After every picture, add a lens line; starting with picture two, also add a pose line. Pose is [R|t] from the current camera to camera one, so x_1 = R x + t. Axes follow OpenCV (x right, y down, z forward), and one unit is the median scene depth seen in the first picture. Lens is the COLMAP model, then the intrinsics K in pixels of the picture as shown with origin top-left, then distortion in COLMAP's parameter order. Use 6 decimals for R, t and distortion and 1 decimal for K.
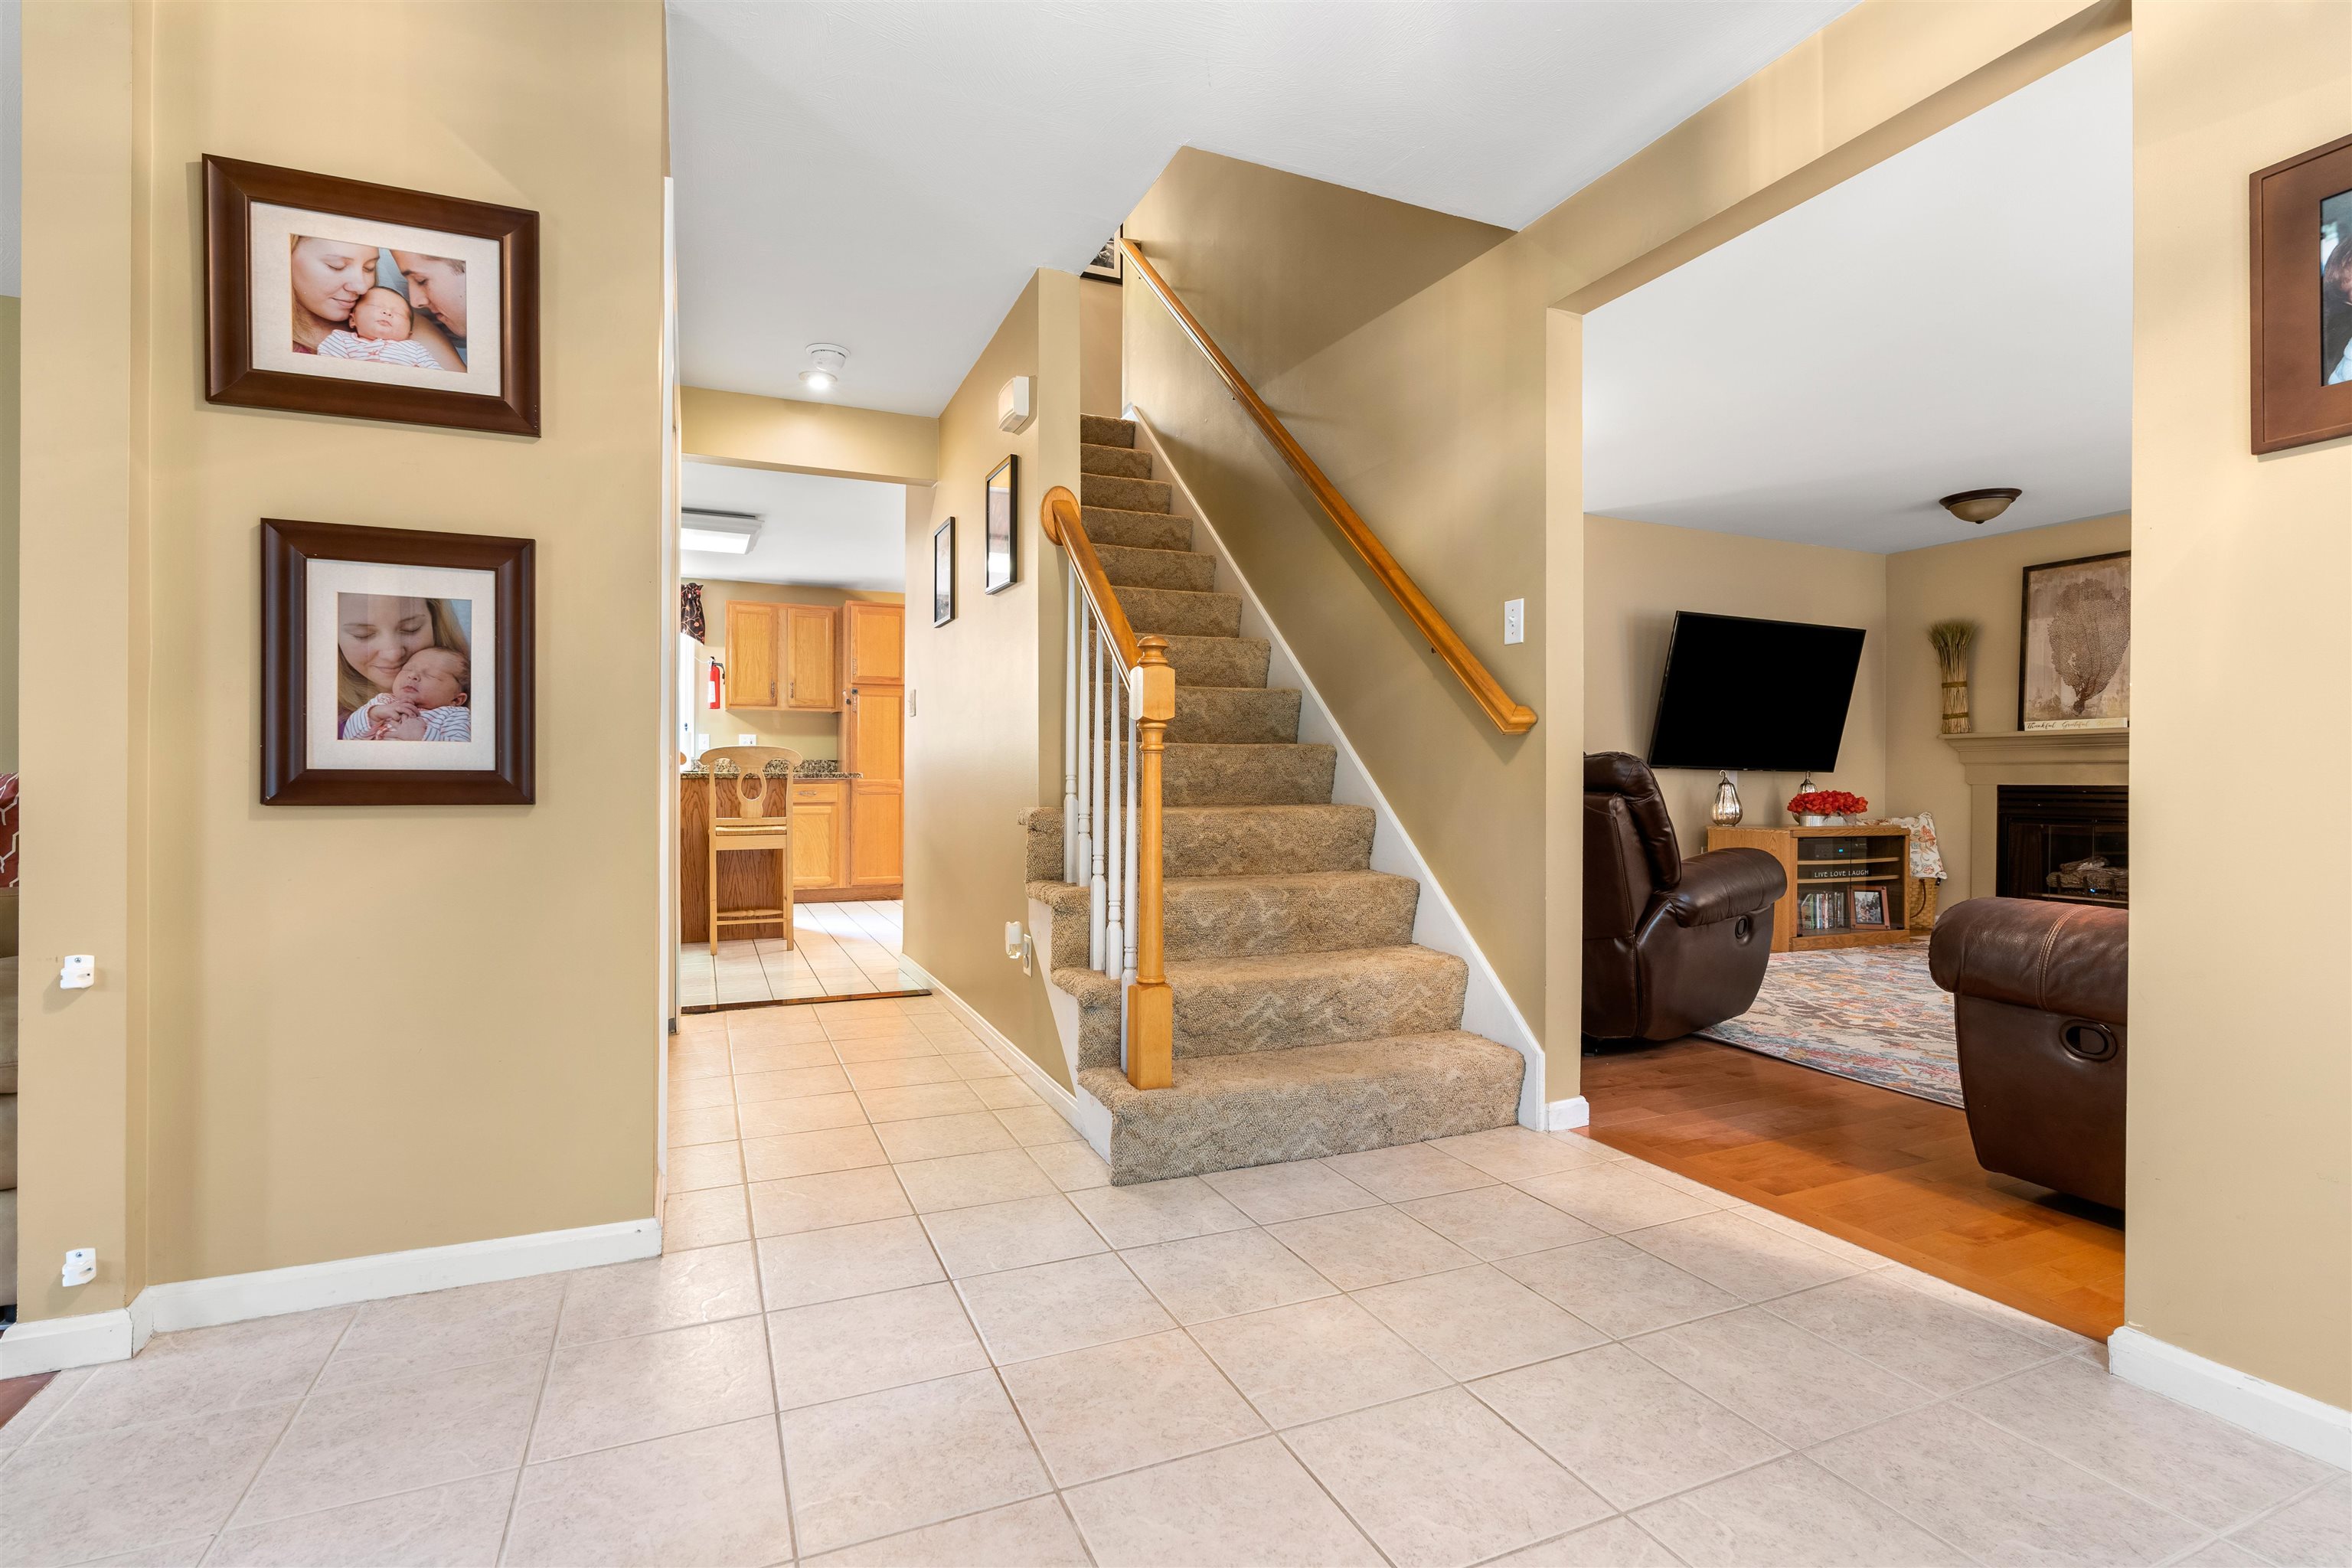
lens RADIAL K [[1091.7, 0, 1176.0], [0, 1091.7, 784.0], [0, 0, 1]] dist [-0.004413, 0.000025]
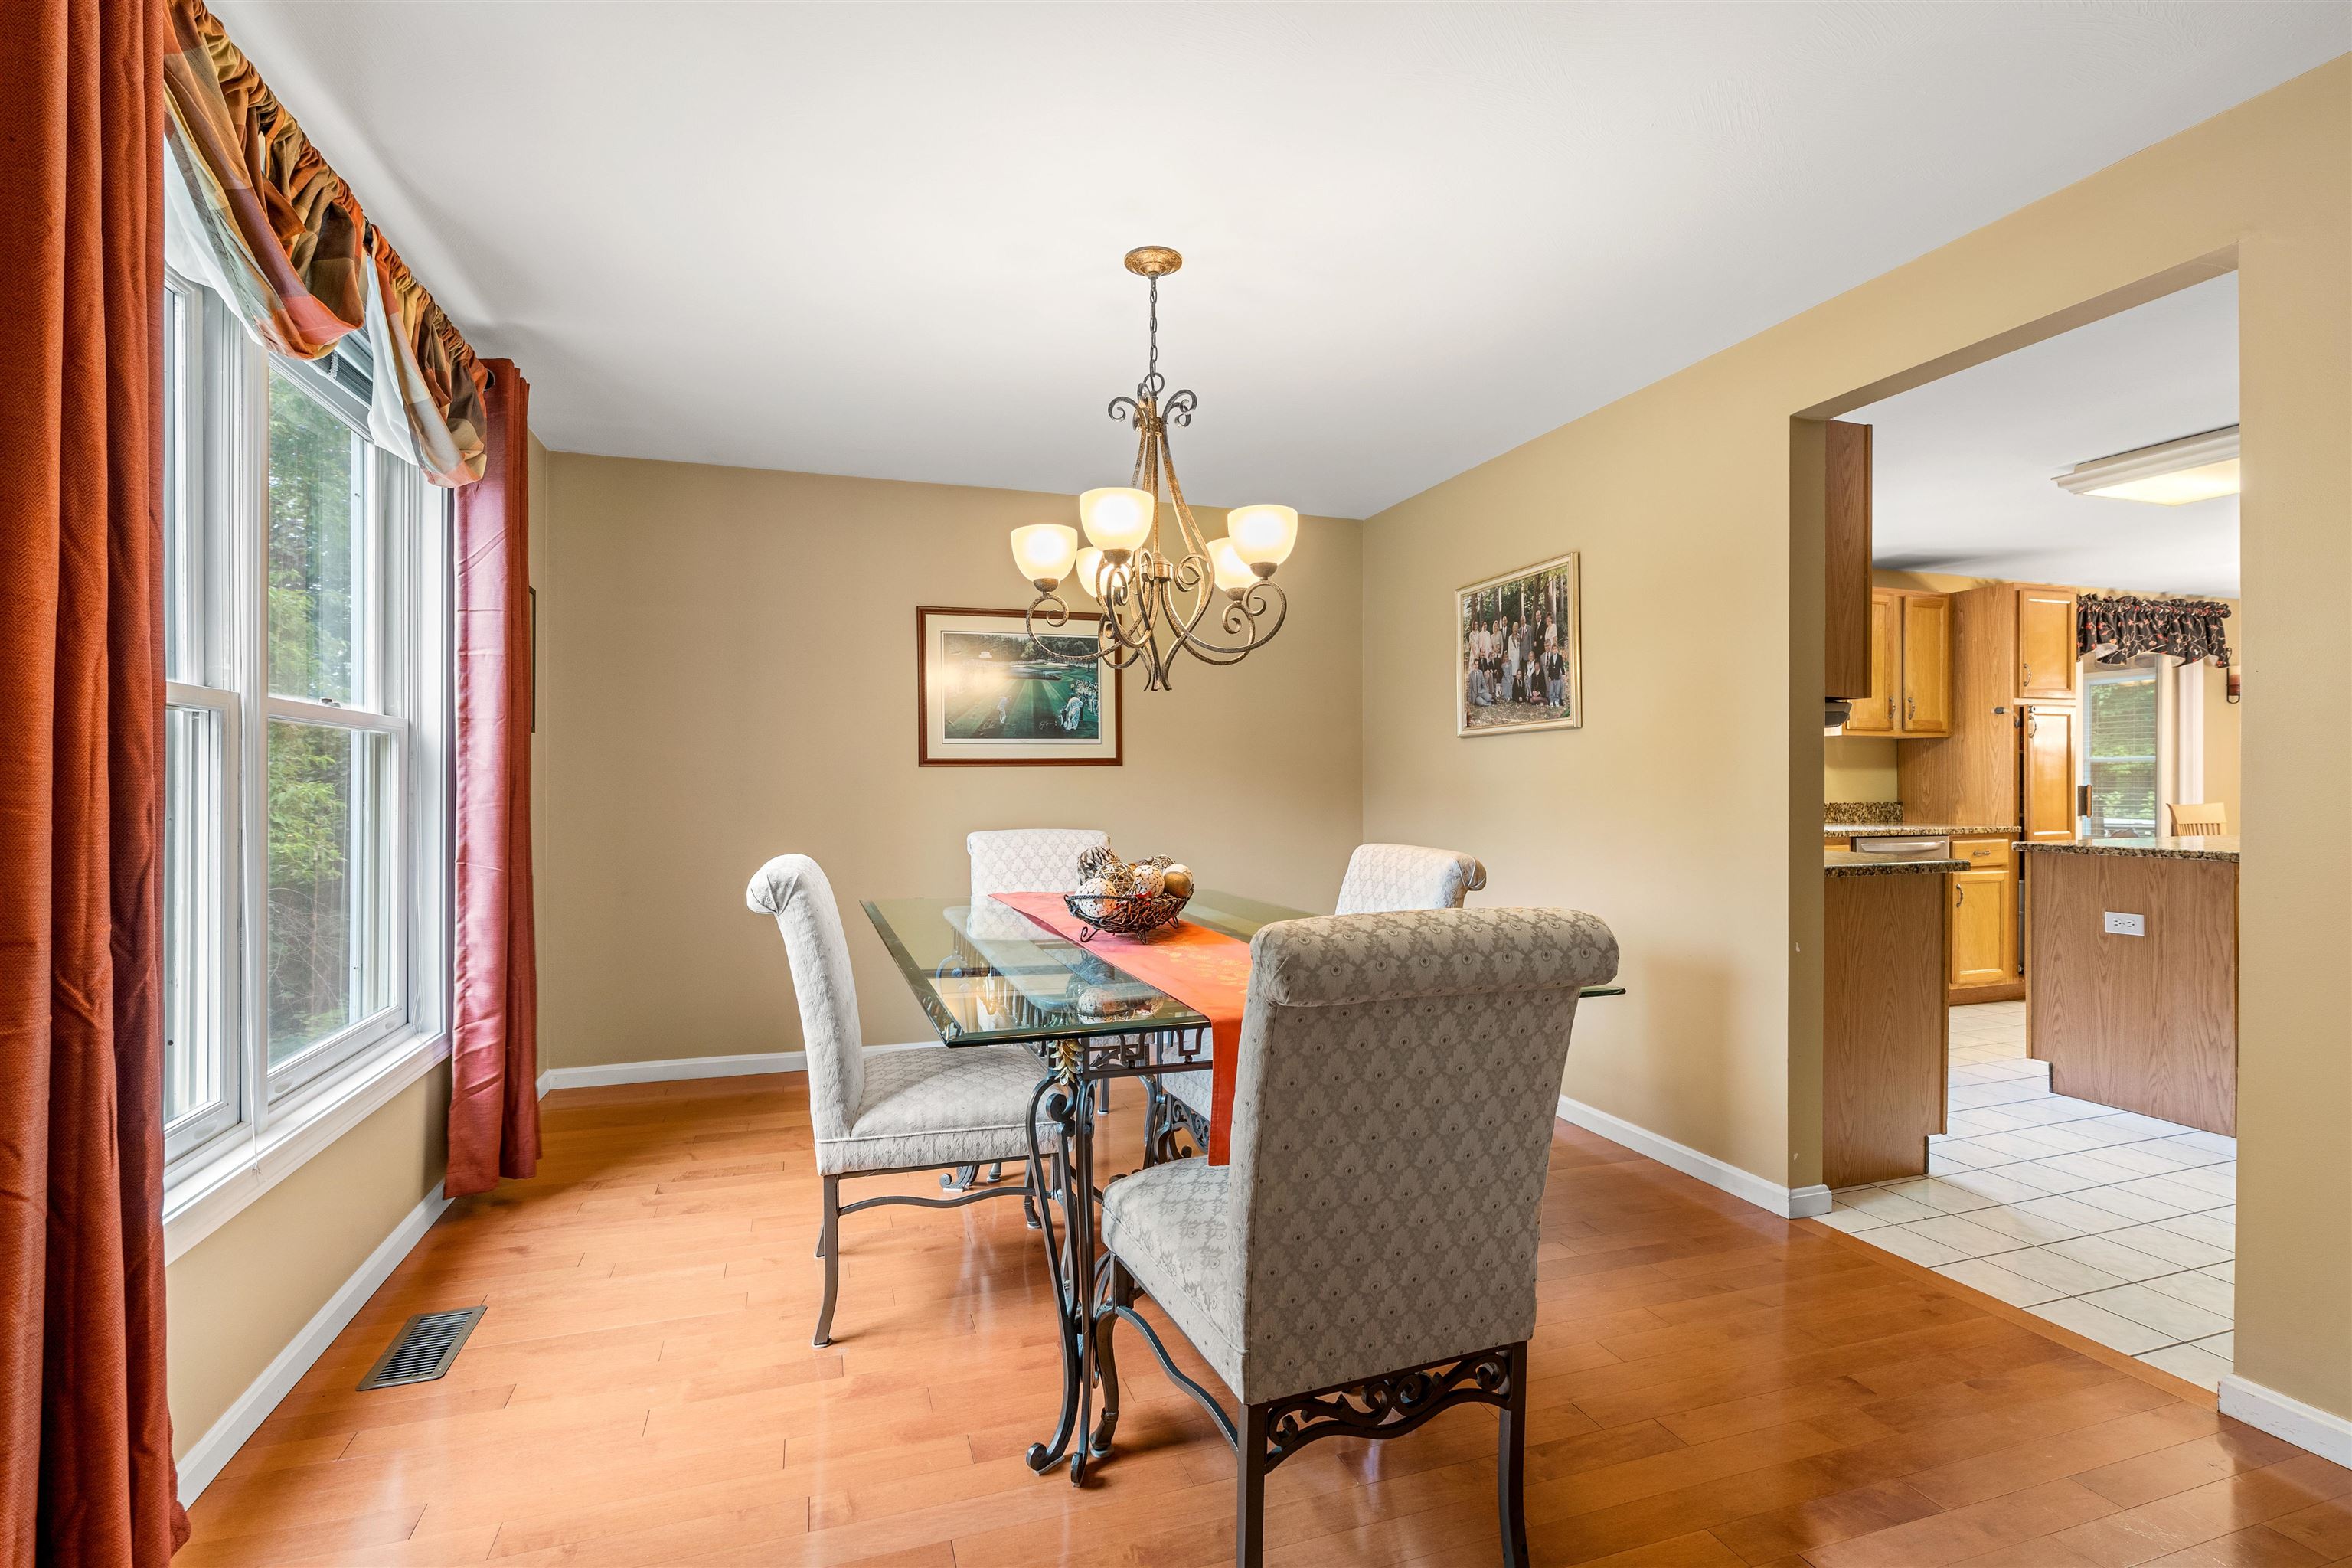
lens RADIAL K [[1072.1, 0, 1172.4], [0, 1072.1, 788.8], [0, 0, 1]] dist [-0.000275, 0.000039]
pose [[0.996270, -0.004852, -0.086152, -0.781093], [0.004943, 0.999987, 0.000847, -0.036002], [0.086147, -0.001269, 0.996282, 0.250172]]
